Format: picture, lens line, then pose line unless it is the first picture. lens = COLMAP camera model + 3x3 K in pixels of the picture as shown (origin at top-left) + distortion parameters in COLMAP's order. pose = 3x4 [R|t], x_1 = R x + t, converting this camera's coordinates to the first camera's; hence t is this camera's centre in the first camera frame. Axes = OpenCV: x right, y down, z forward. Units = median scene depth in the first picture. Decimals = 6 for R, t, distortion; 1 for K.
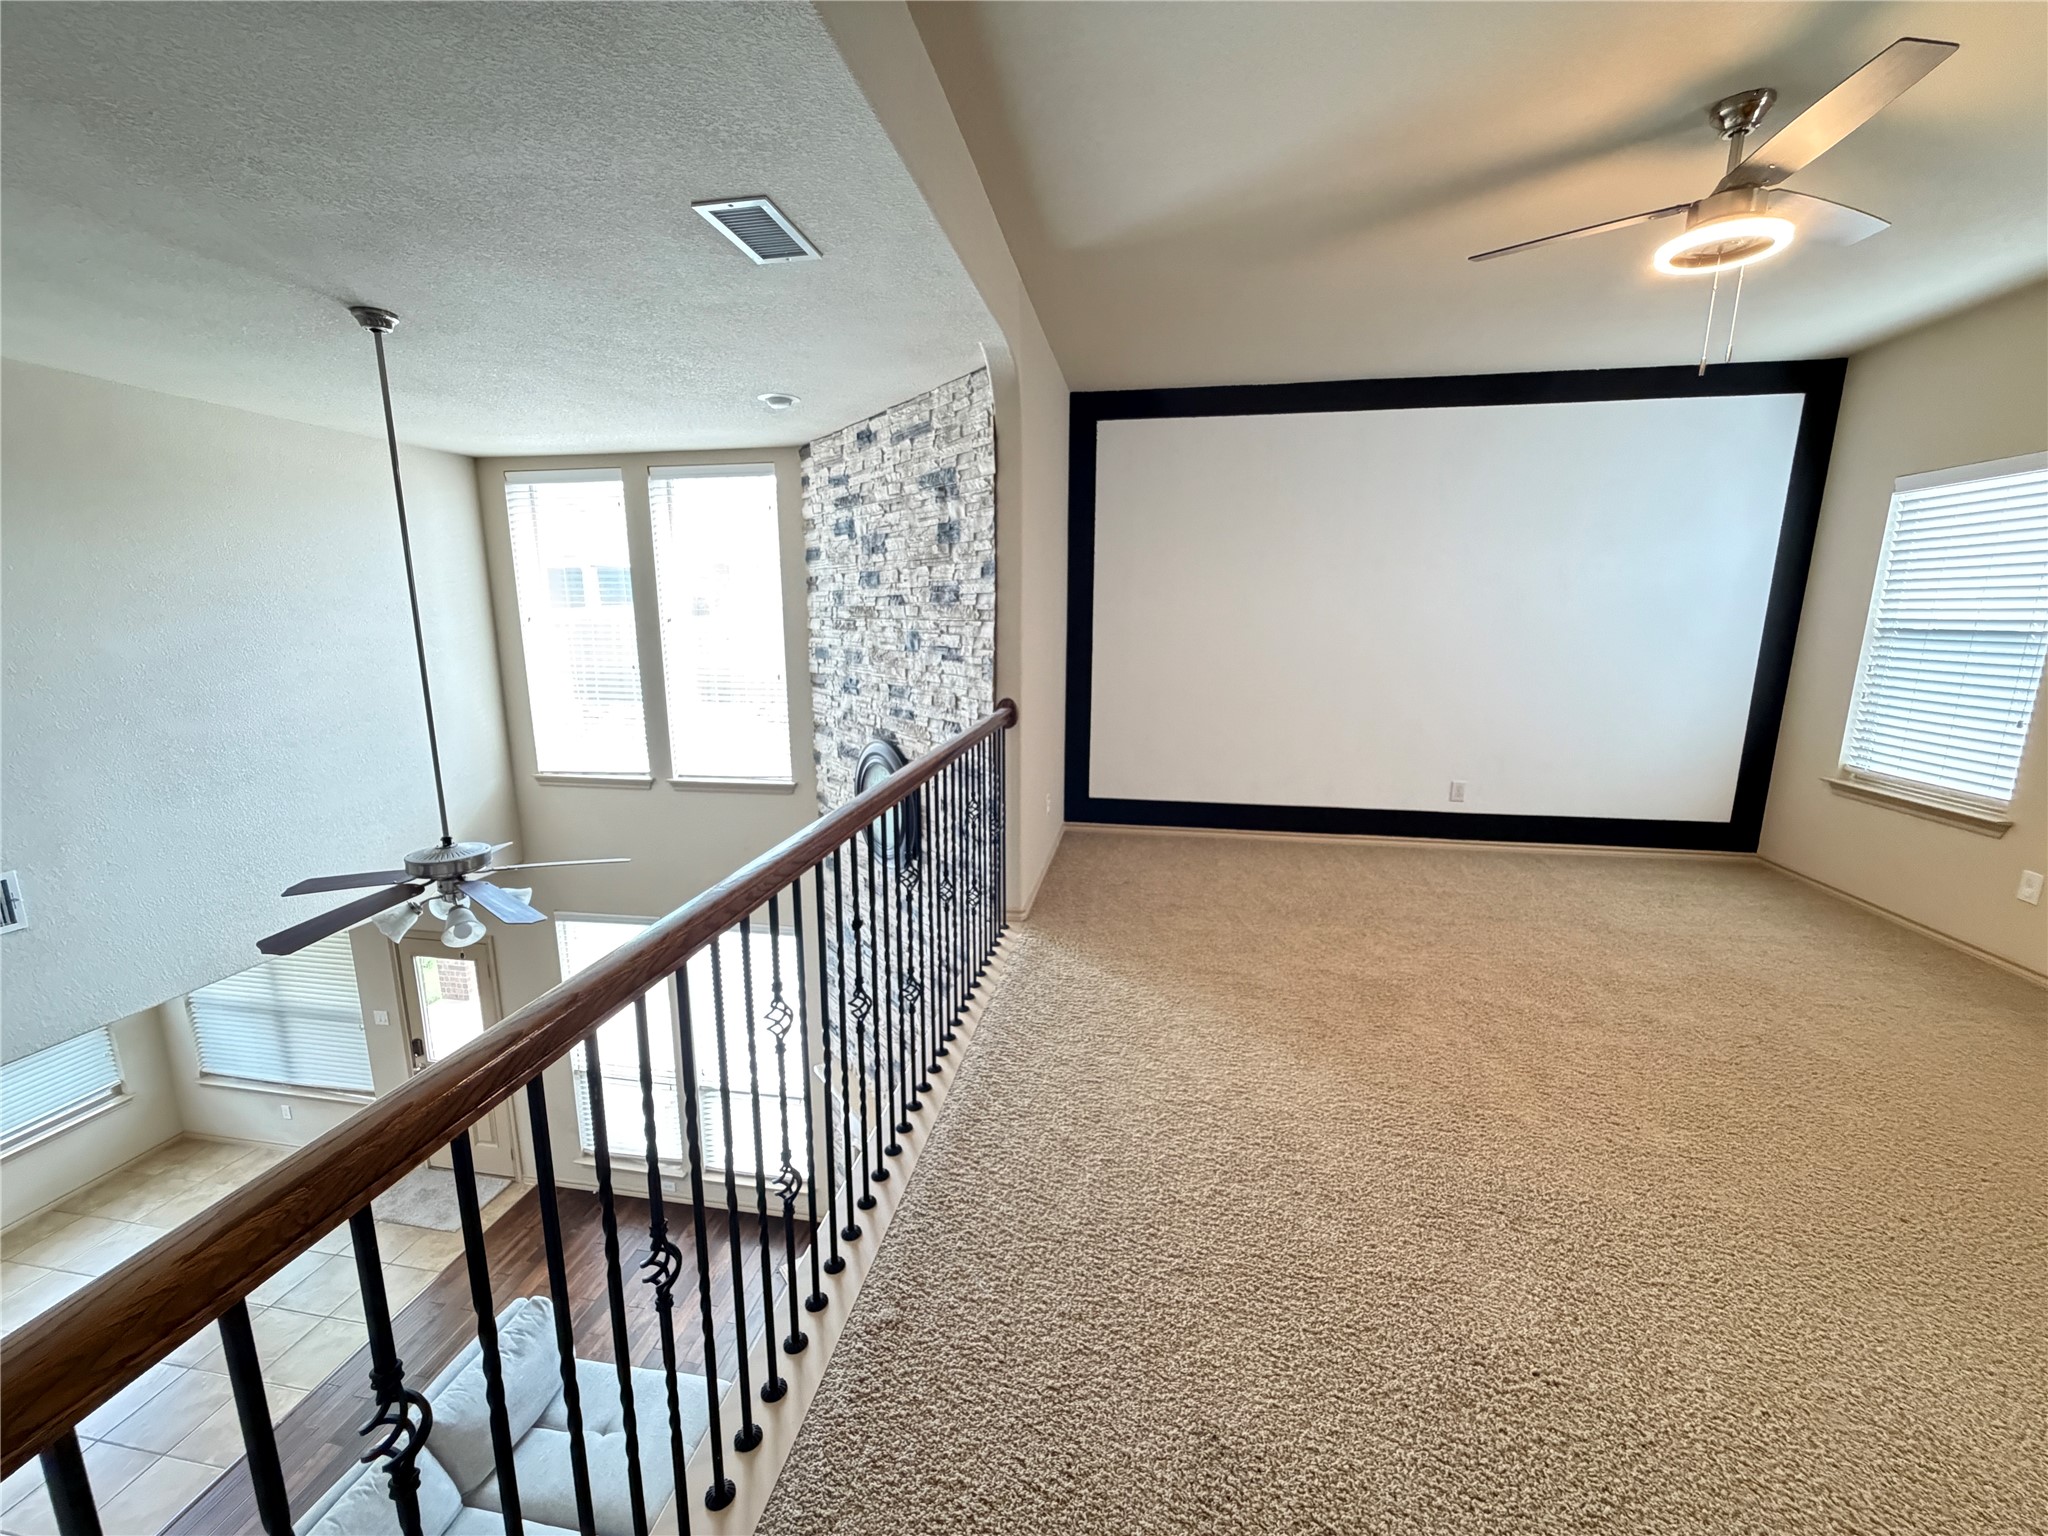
lens RADIAL K [[821.8, 0, 1019.7], [0, 821.8, 769.5], [0, 0, 1]] dist [-0.000839, 0.000310]
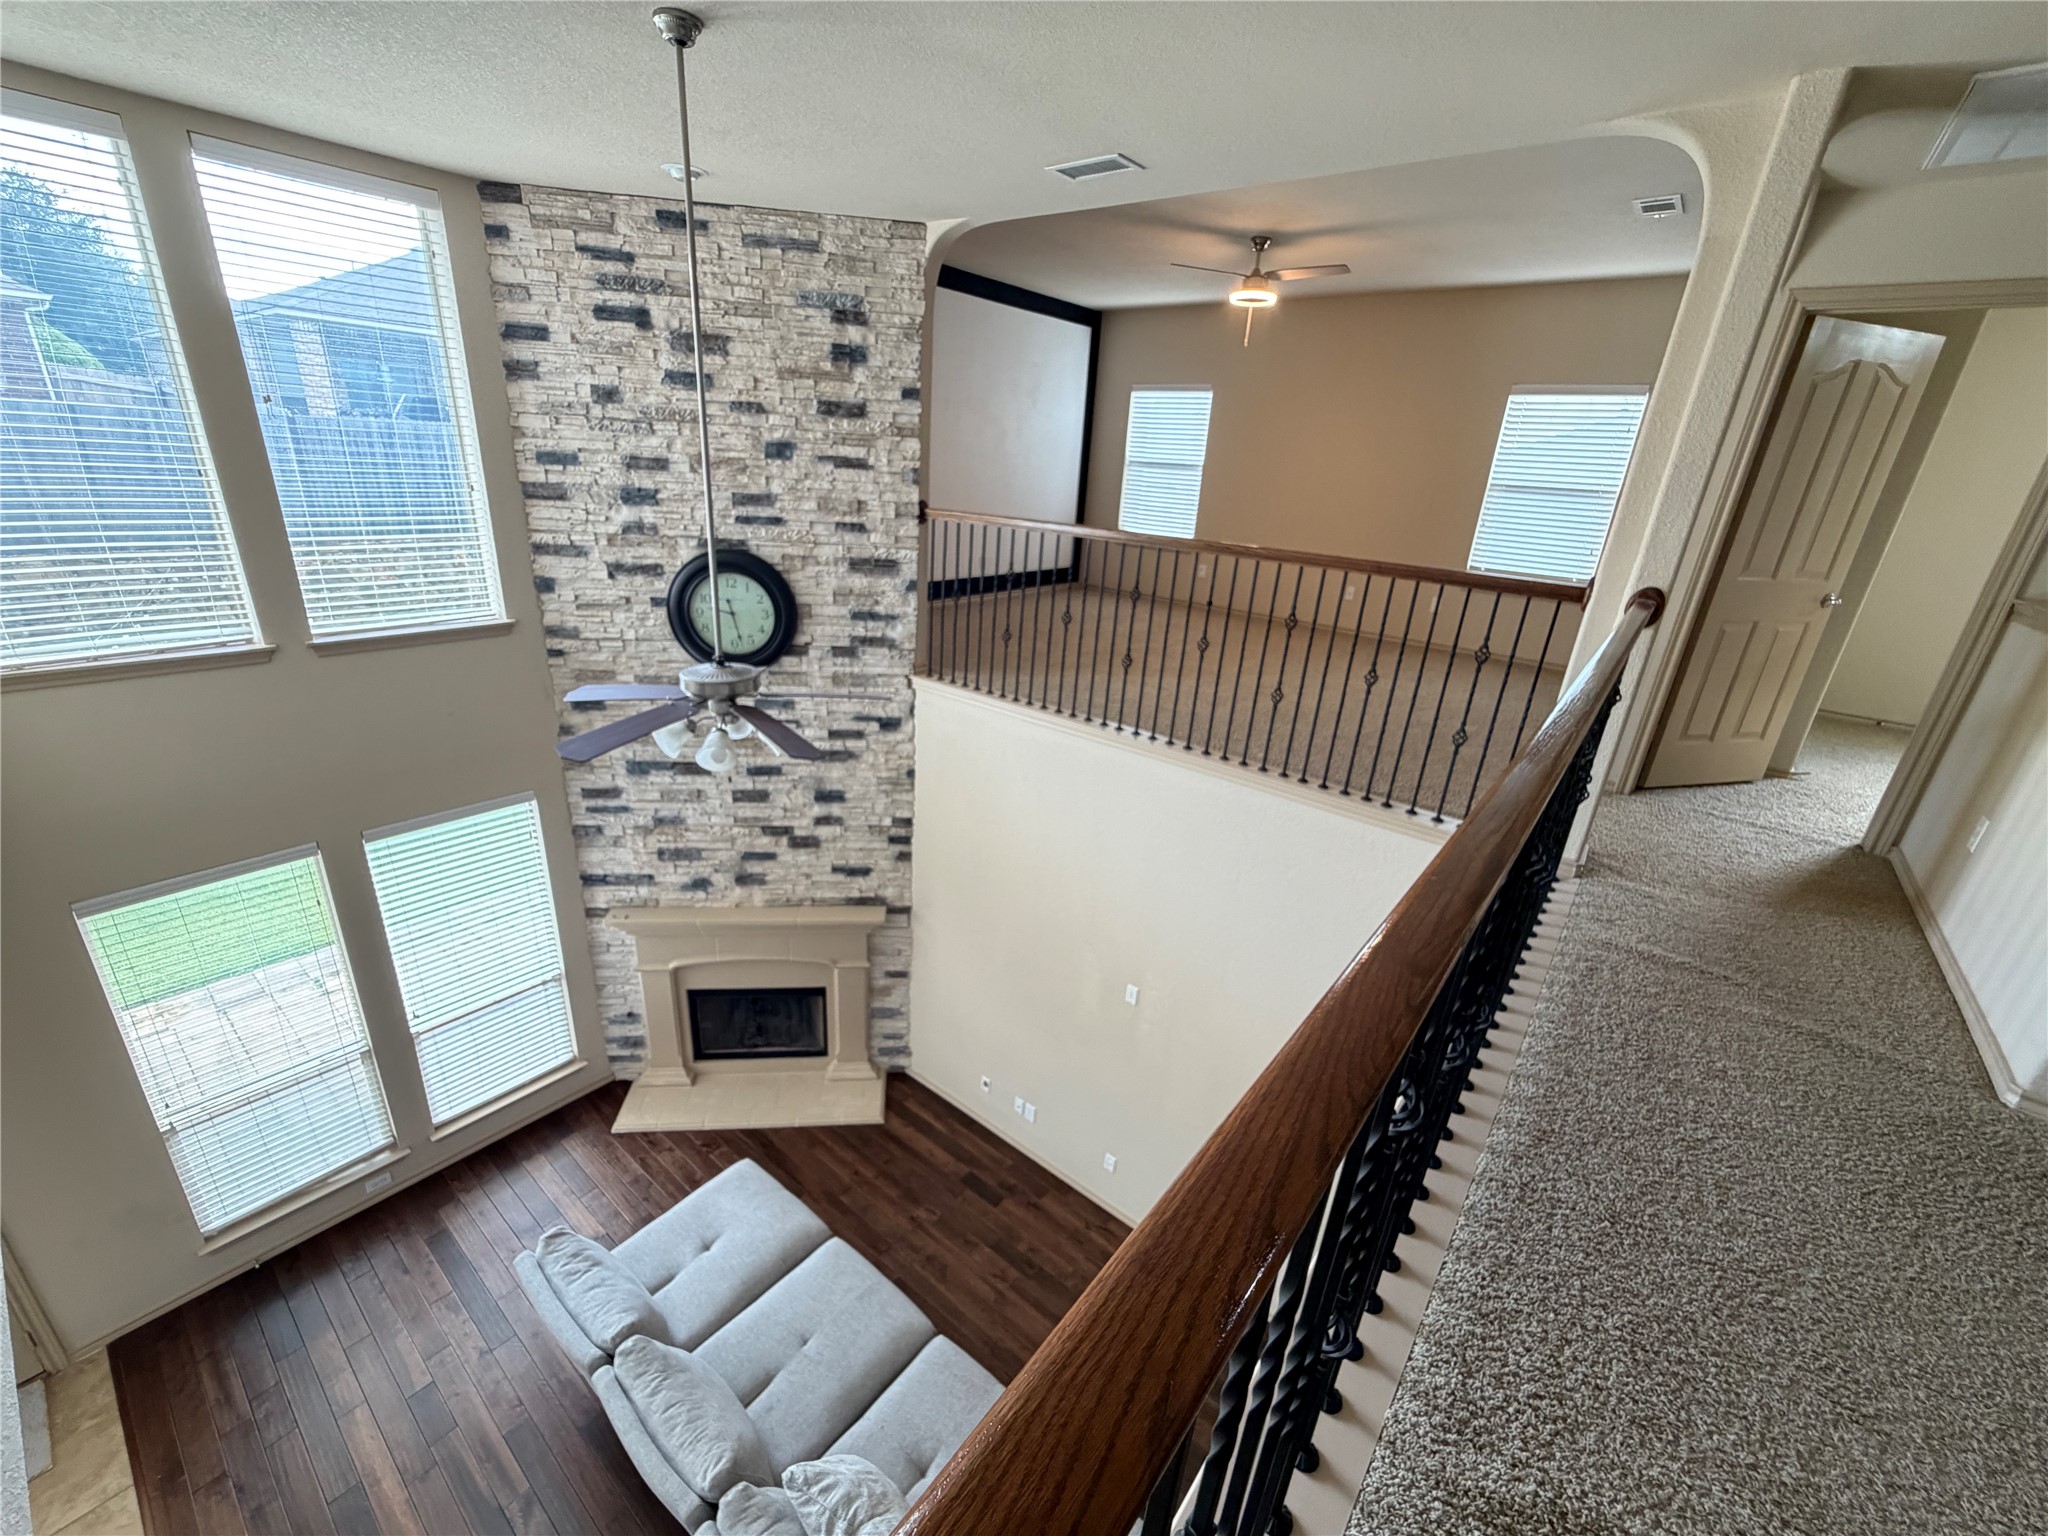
lens RADIAL K [[821.8, 0, 1016.0], [0, 821.8, 772.3], [0, 0, 1]] dist [-0.000839, 0.000310]
pose [[0.488187, -0.286565, 0.824350, -1.141352], [0.109573, 0.957207, 0.267859, -0.004780], [-0.865833, -0.040439, 0.498696, 0.189068]]
